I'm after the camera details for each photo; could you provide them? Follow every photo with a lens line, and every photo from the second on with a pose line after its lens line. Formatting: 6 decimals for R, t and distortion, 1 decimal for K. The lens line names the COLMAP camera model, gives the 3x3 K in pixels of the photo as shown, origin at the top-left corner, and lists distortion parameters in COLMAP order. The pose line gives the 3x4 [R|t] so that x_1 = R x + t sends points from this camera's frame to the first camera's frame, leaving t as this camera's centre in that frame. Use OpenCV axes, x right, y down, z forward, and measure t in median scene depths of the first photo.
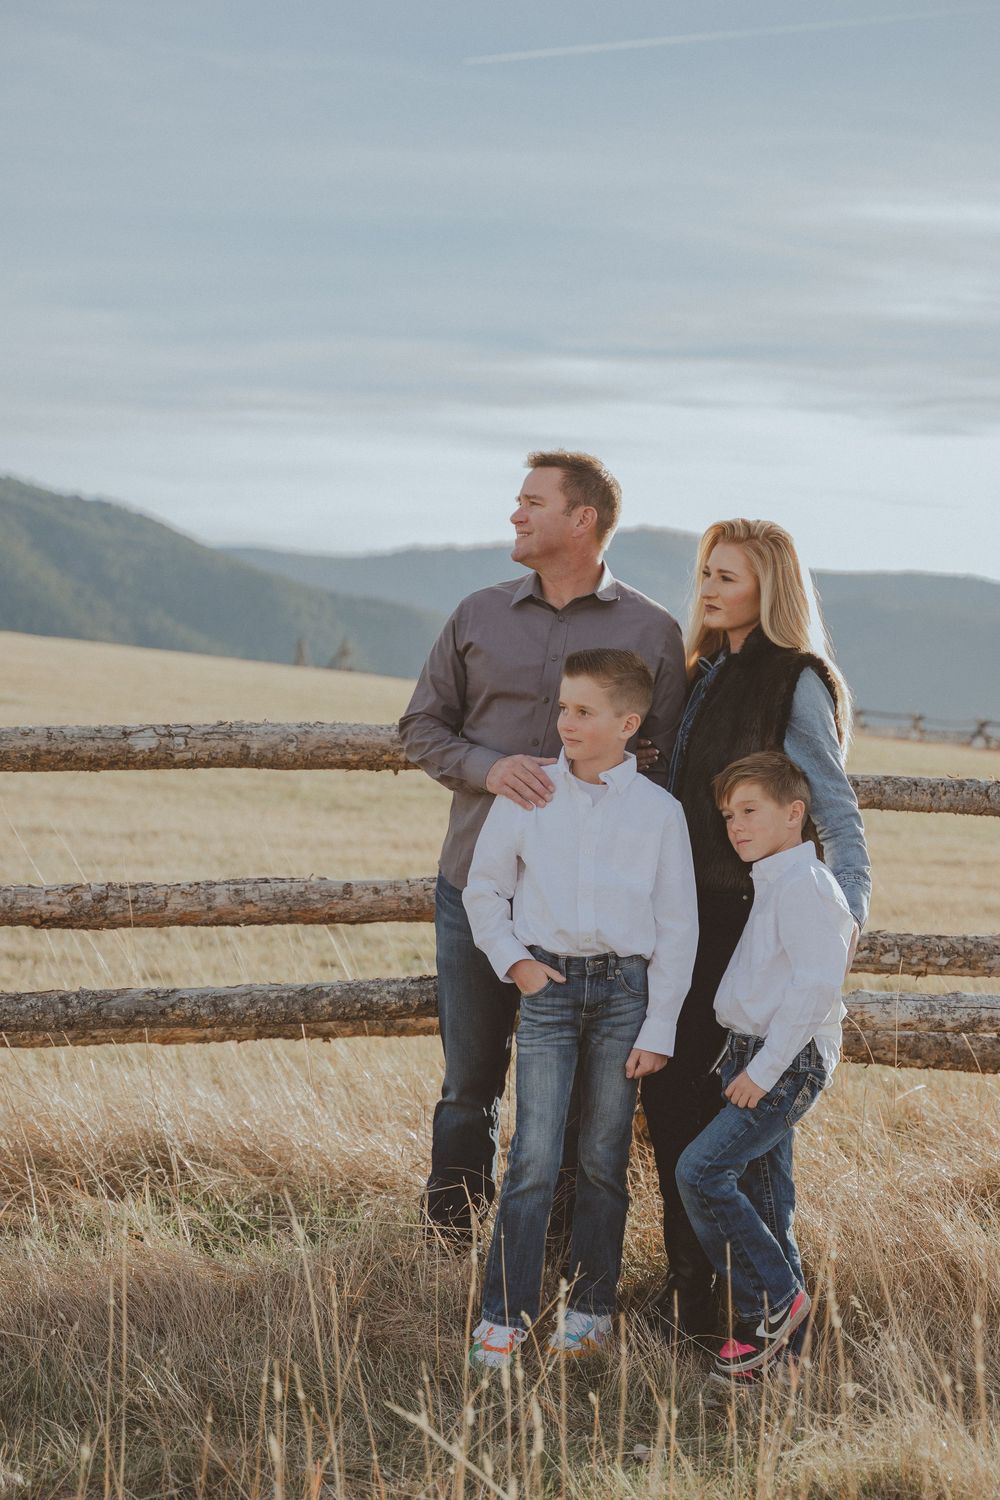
lens RADIAL K [[3095.5, 0, 504.0], [0, 3095.5, 751.9], [0, 0, 1]] dist [-0.068924, 0.000000]
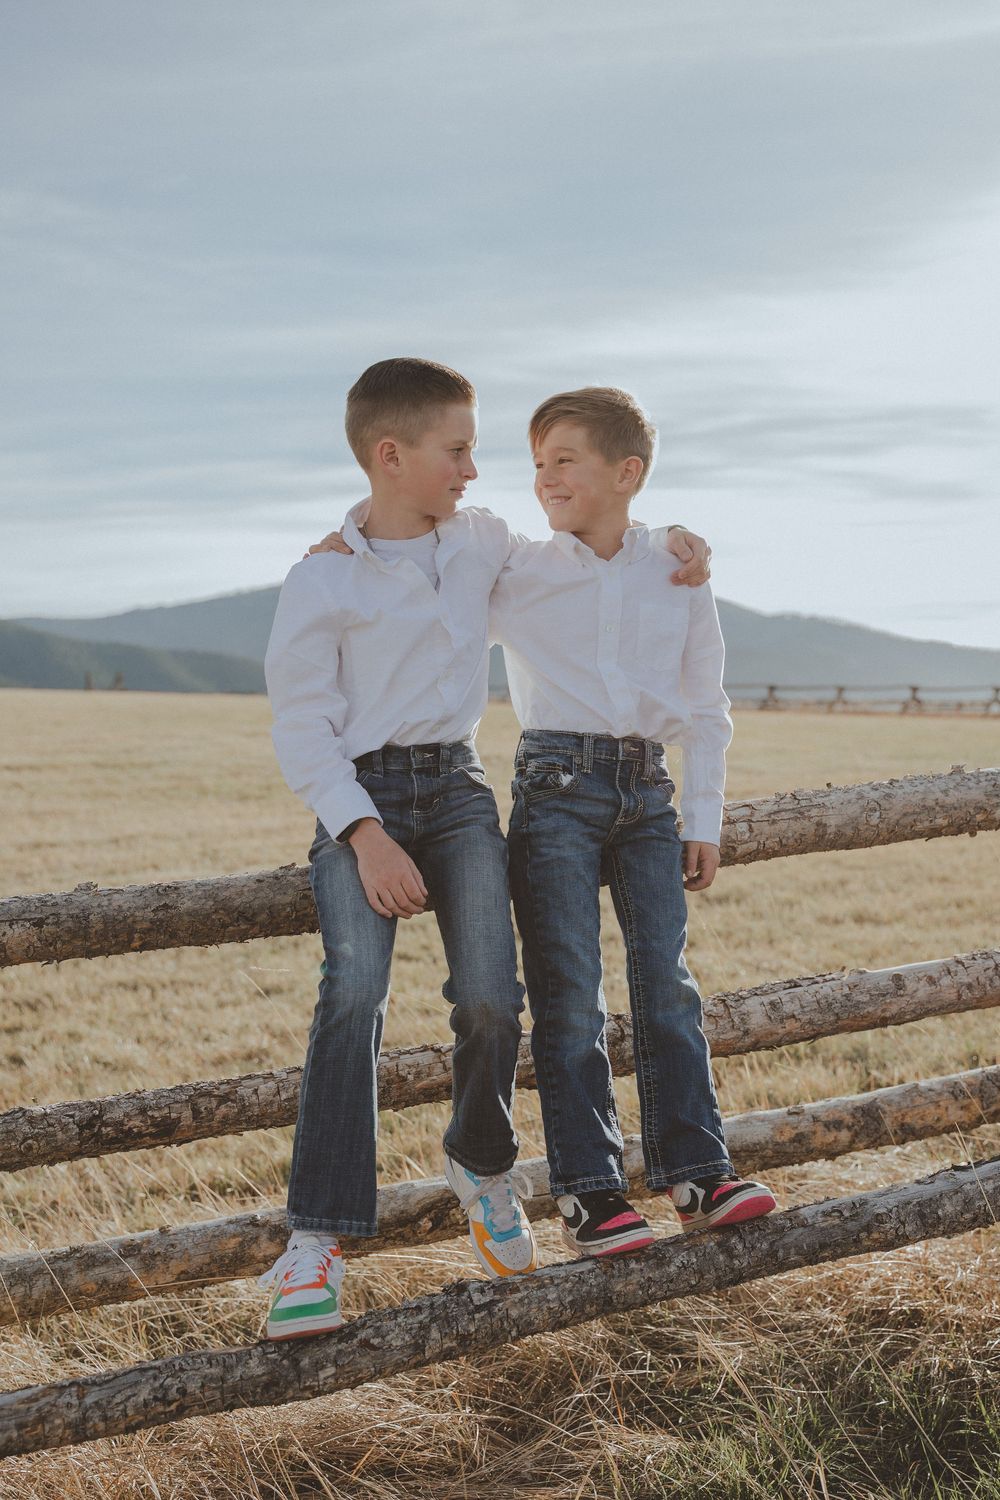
lens RADIAL K [[1790.7, 0, 493.0], [0, 1790.7, 753.8], [0, 0, 1]] dist [0.093390, 0.000000]
pose [[0.982995, -0.103070, 0.151979, -0.224907], [0.099443, 0.994551, 0.031301, -0.040011], [-0.154377, -0.015655, 0.987888, 0.585845]]
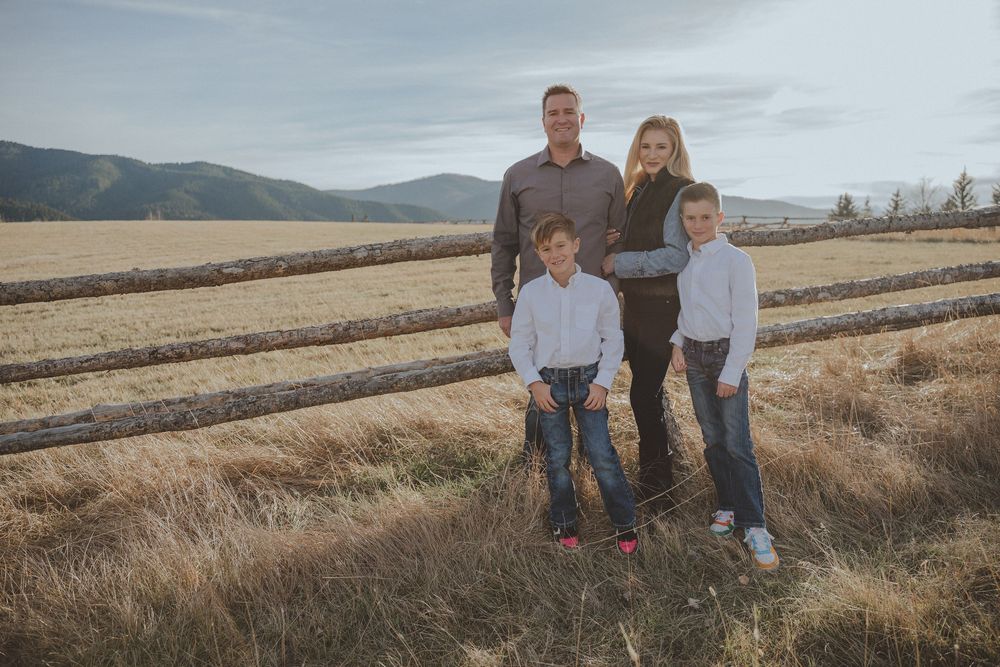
lens RADIAL K [[833.9, 0, 498.7], [0, 833.9, 341.8], [0, 0, 1]] dist [0.084084, -0.021395]
pose [[0.989075, -0.115440, 0.091675, -0.082475], [0.103005, 0.986095, 0.130410, -0.008568], [-0.105455, -0.119543, 0.987213, 0.427100]]
